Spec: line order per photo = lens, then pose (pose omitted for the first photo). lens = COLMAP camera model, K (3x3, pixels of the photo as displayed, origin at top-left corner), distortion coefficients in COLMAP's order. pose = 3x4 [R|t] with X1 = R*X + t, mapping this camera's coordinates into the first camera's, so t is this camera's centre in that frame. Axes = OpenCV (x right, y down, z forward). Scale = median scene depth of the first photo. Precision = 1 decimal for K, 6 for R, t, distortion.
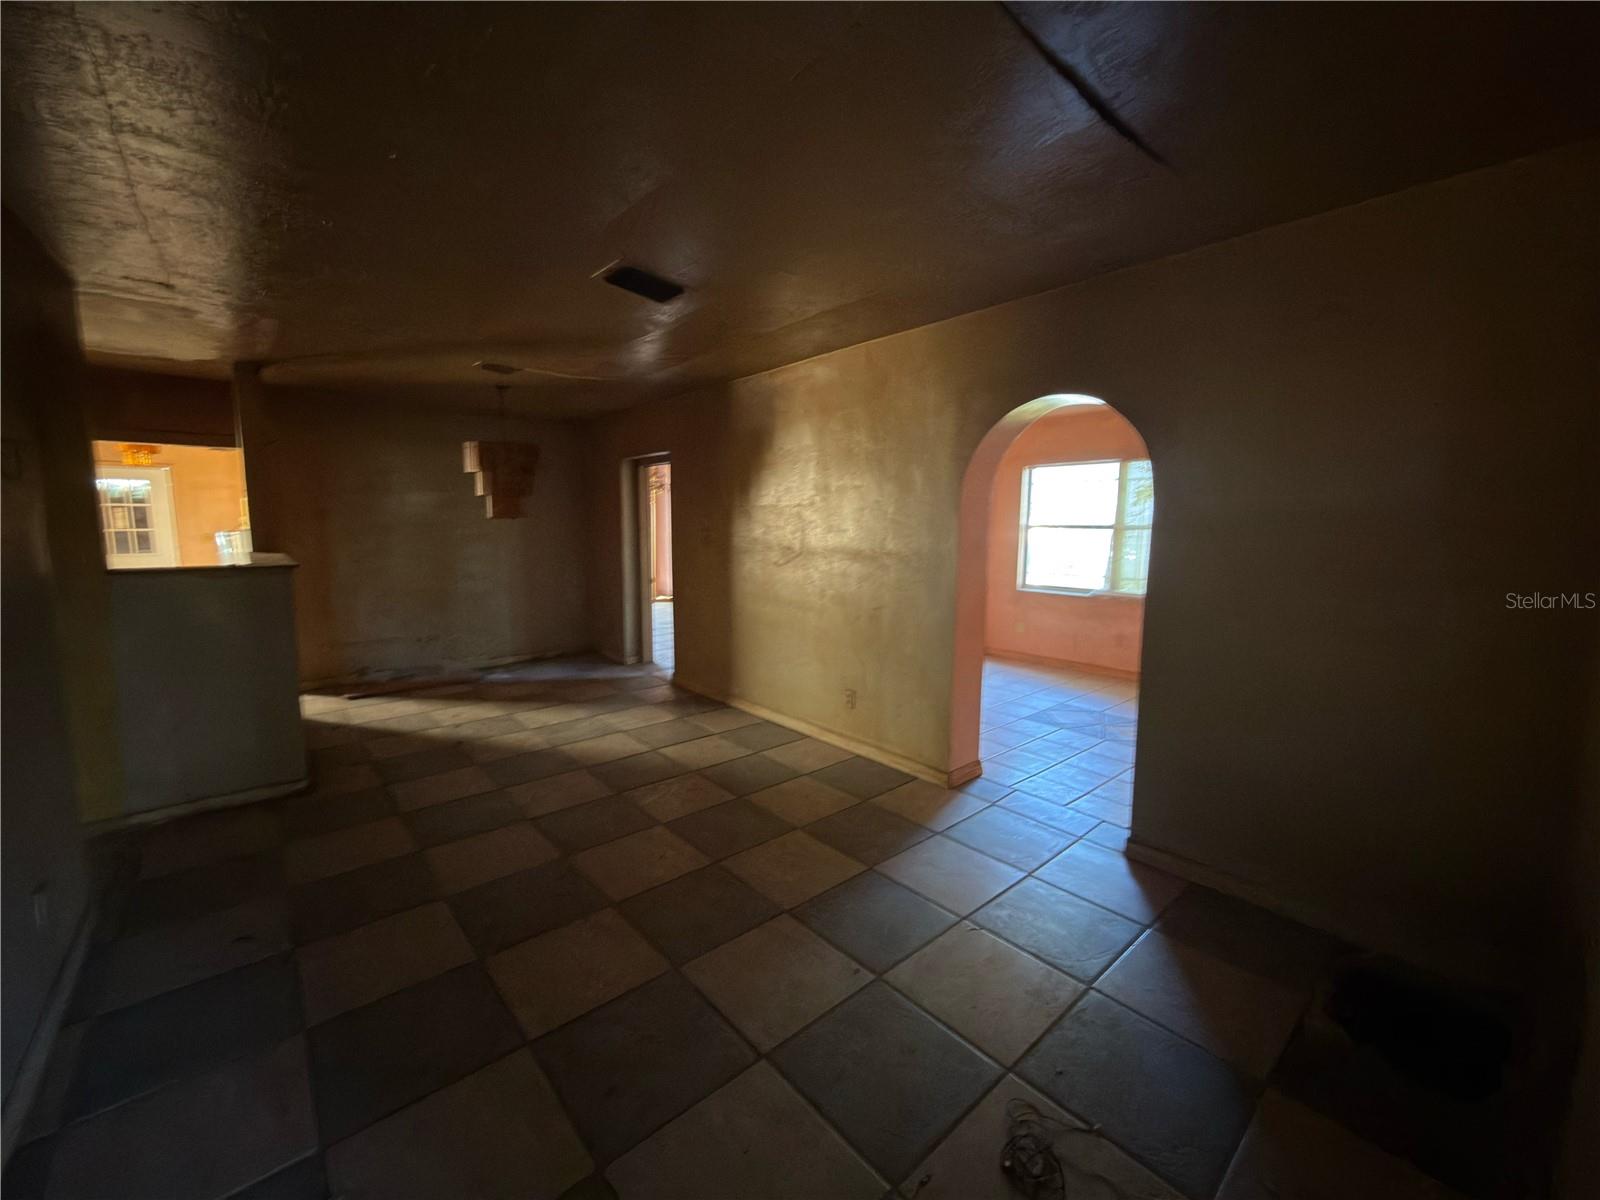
lens RADIAL K [[638.8, 0, 800.2], [0, 638.8, 594.2], [0, 0, 1]] dist [-0.001927, 0.000692]
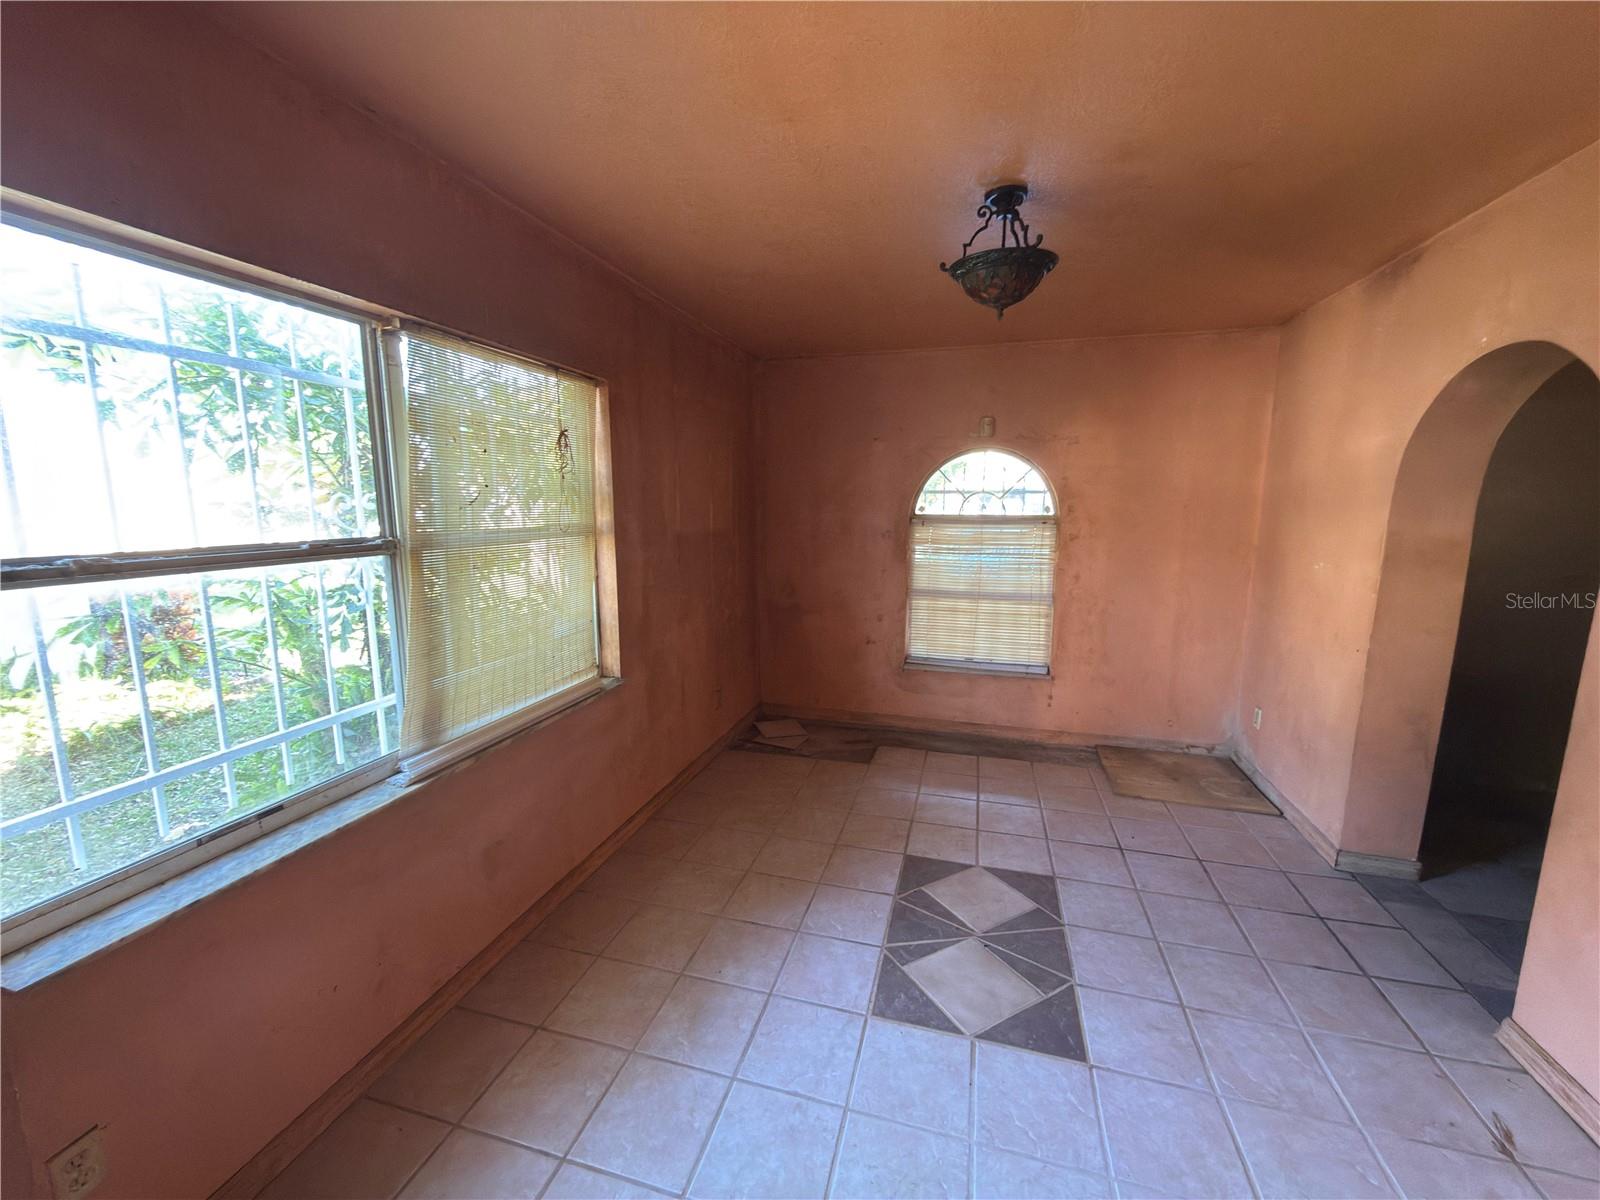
lens RADIAL K [[638.8, 0, 800.0], [0, 638.8, 603.2], [0, 0, 1]] dist [-0.001927, 0.000692]
pose [[-0.552296, -0.135131, 0.822623, 0.194697], [0.105012, 0.967638, 0.229456, -0.186278], [-0.827008, 0.213113, -0.520232, 1.468350]]
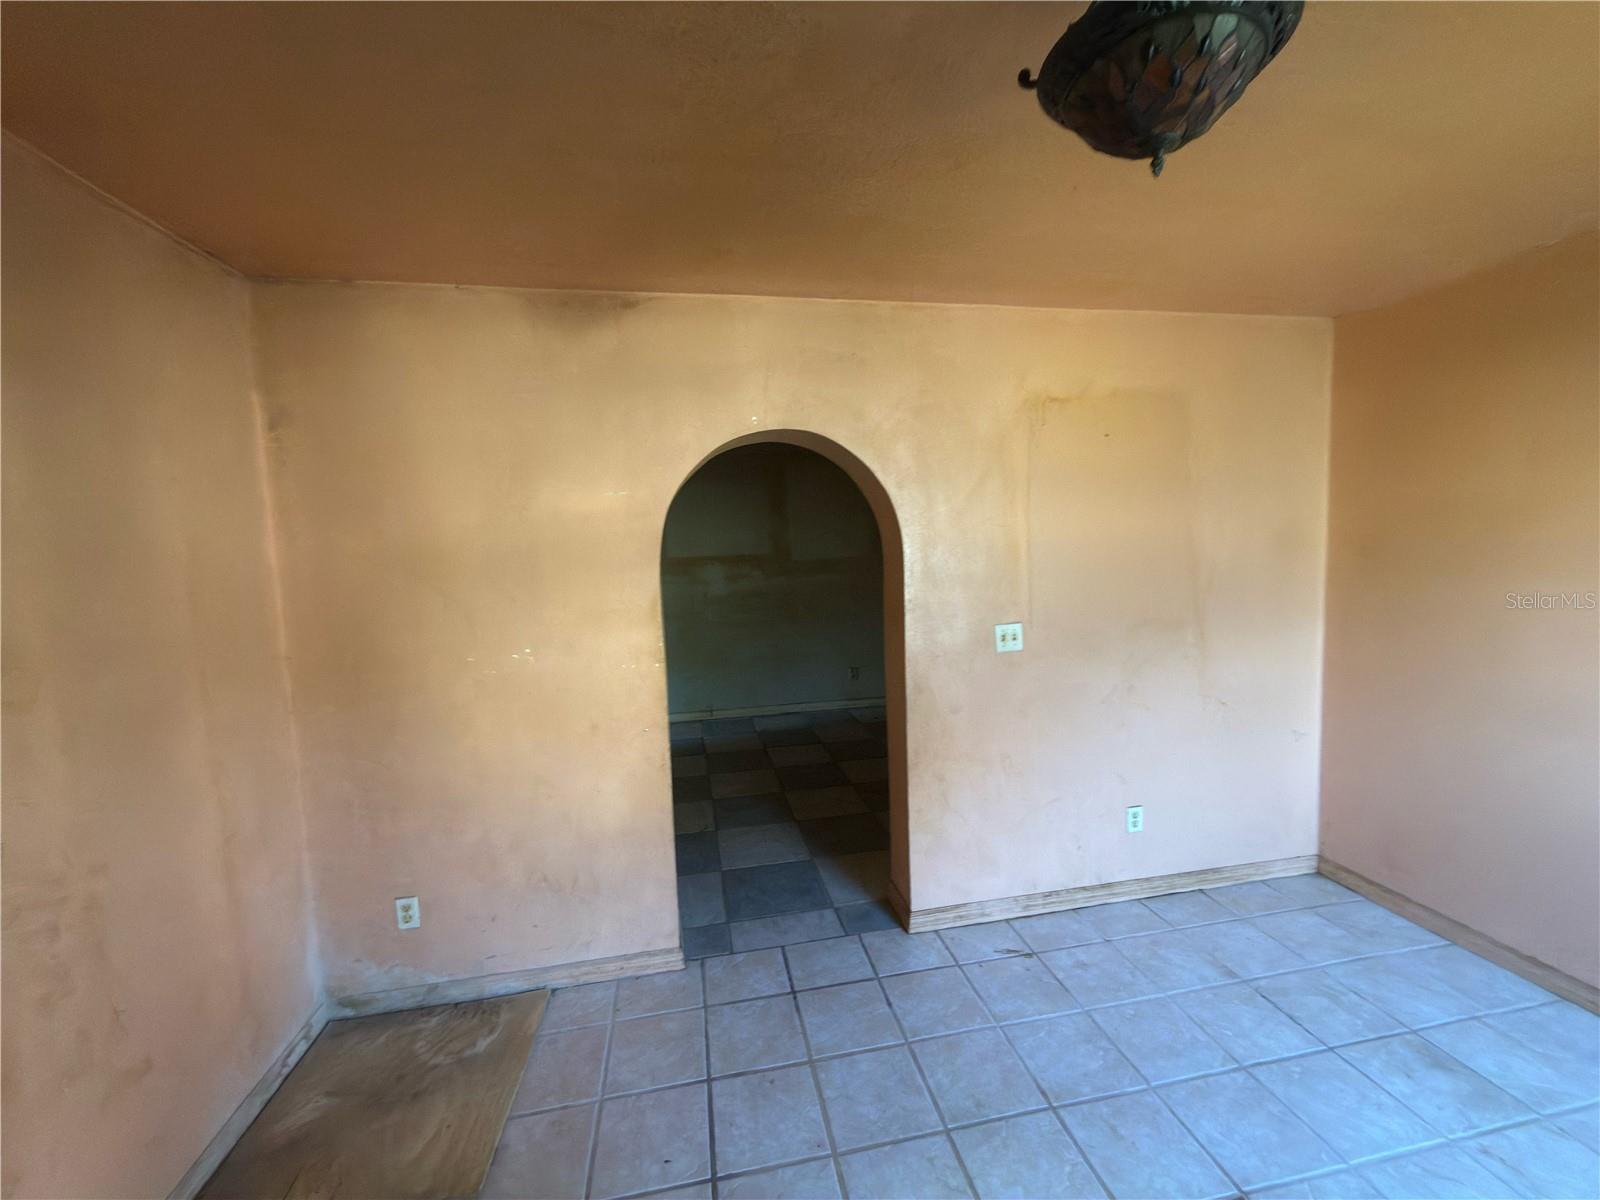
lens RADIAL K [[638.8, 0, 806.7], [0, 638.8, 600.7], [0, 0, 1]] dist [-0.001927, 0.000692]
pose [[-0.497326, 0.093365, -0.862525, 0.818110], [-0.077685, 0.985406, 0.151459, -0.145761], [0.864079, 0.142329, -0.482815, 1.061337]]
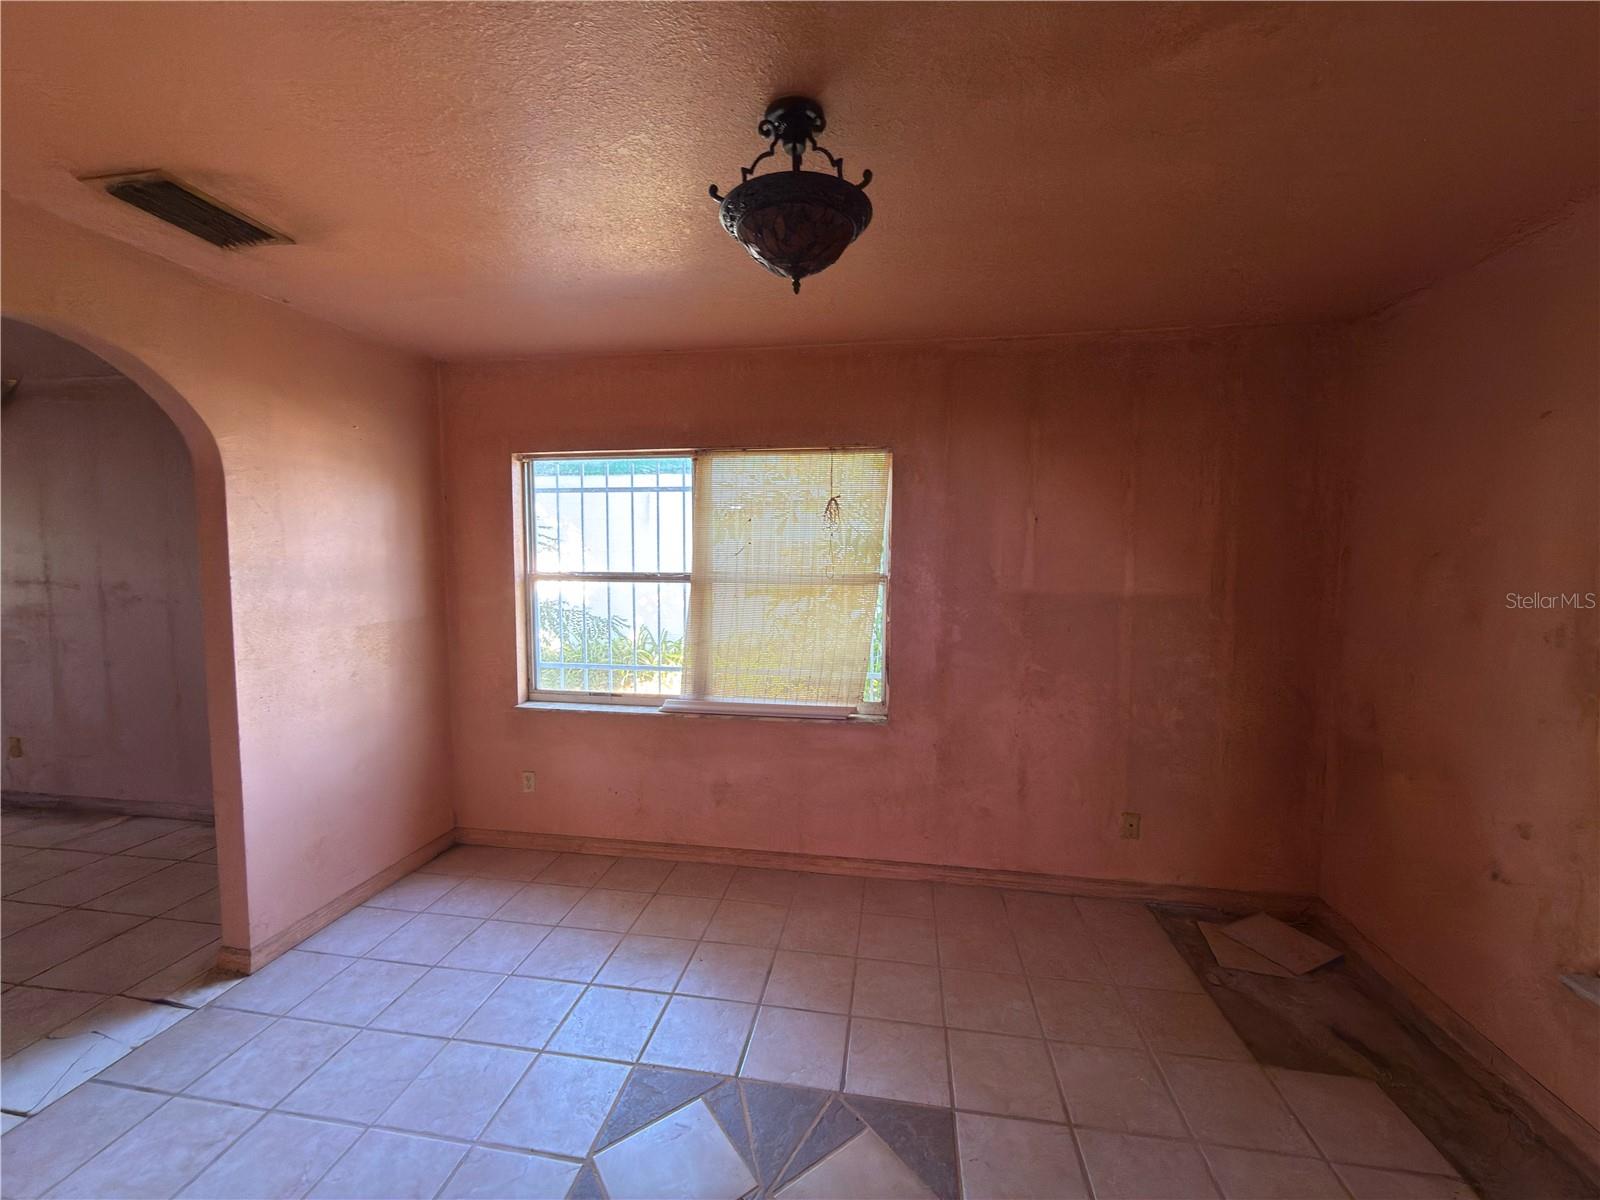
lens RADIAL K [[638.8, 0, 801.2], [0, 638.8, 601.6], [0, 0, 1]] dist [-0.001927, 0.000692]
pose [[0.763882, -0.048489, 0.643531, 0.319839], [0.081261, 0.996464, -0.021376, -0.097732], [-0.640219, 0.068622, 0.765121, 0.788378]]
